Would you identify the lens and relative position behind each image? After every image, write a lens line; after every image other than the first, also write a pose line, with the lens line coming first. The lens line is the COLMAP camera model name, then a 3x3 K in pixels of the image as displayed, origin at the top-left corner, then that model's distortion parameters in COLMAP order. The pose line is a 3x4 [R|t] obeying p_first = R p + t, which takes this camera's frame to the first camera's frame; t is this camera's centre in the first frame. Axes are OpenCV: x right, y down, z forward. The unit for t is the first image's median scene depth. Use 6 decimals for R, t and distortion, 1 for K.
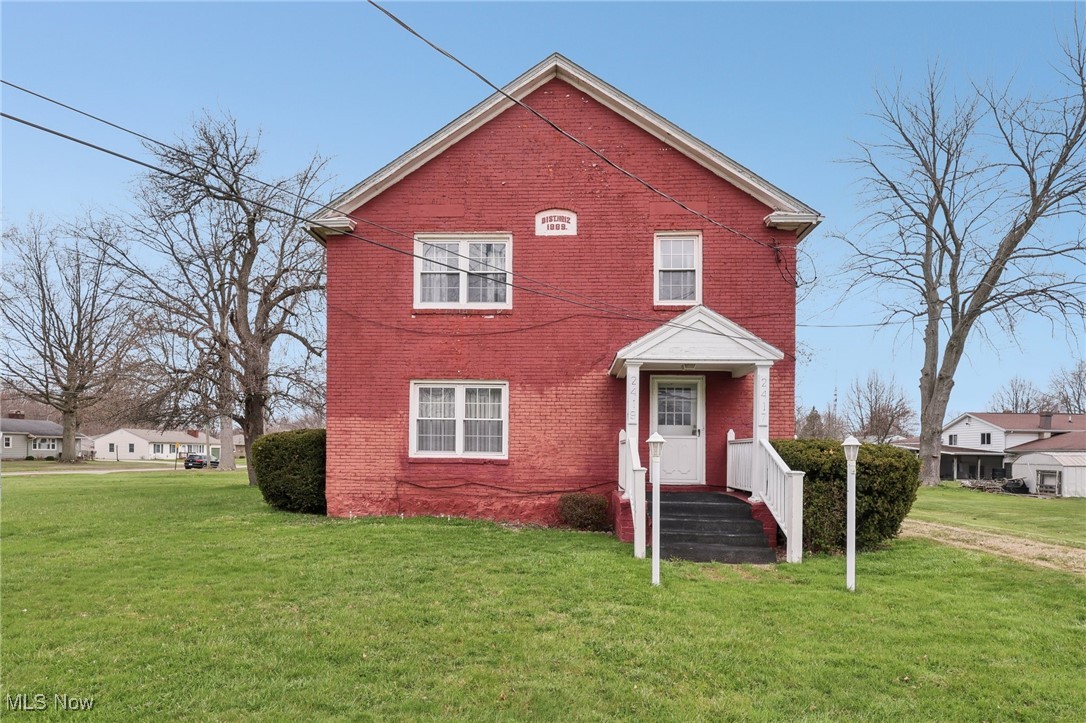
lens RADIAL K [[521.1, 0, 542.8], [0, 521.1, 385.9], [0, 0, 1]] dist [-0.000291, -0.000004]
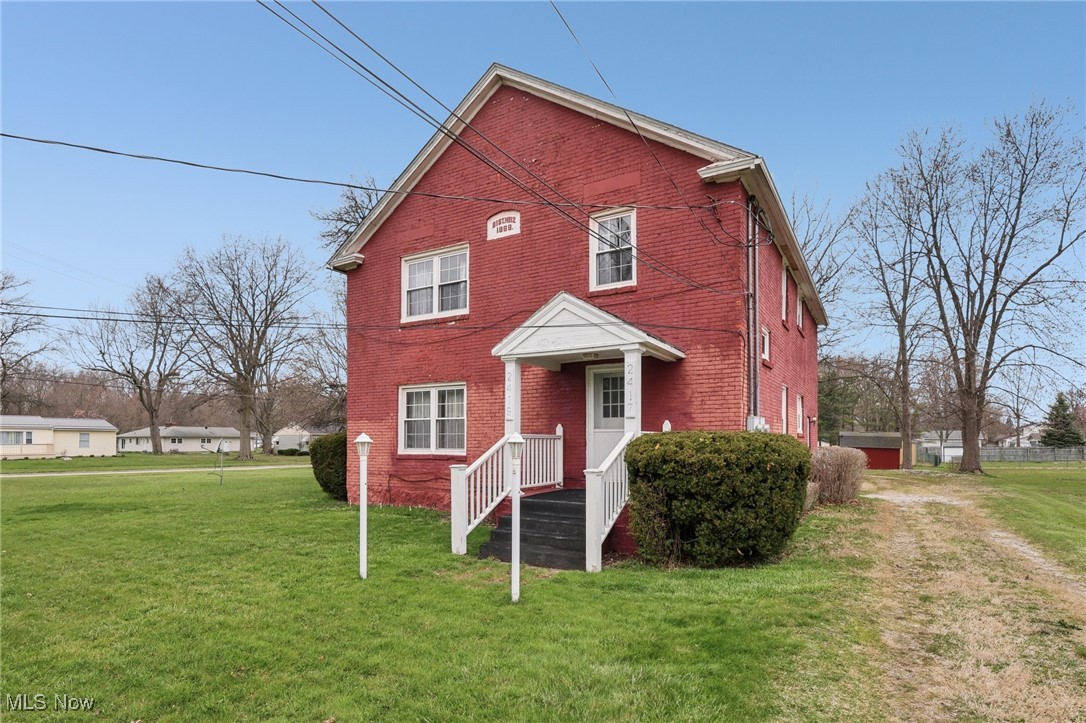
lens RADIAL K [[546.3, 0, 572.5], [0, 546.3, 362.2], [0, 0, 1]] dist [0.000091, -0.000007]
pose [[0.893944, -0.079654, -0.441044, 0.617571], [0.070048, 0.996818, -0.038050, 0.008760], [0.442672, 0.003120, 0.896678, 0.094949]]
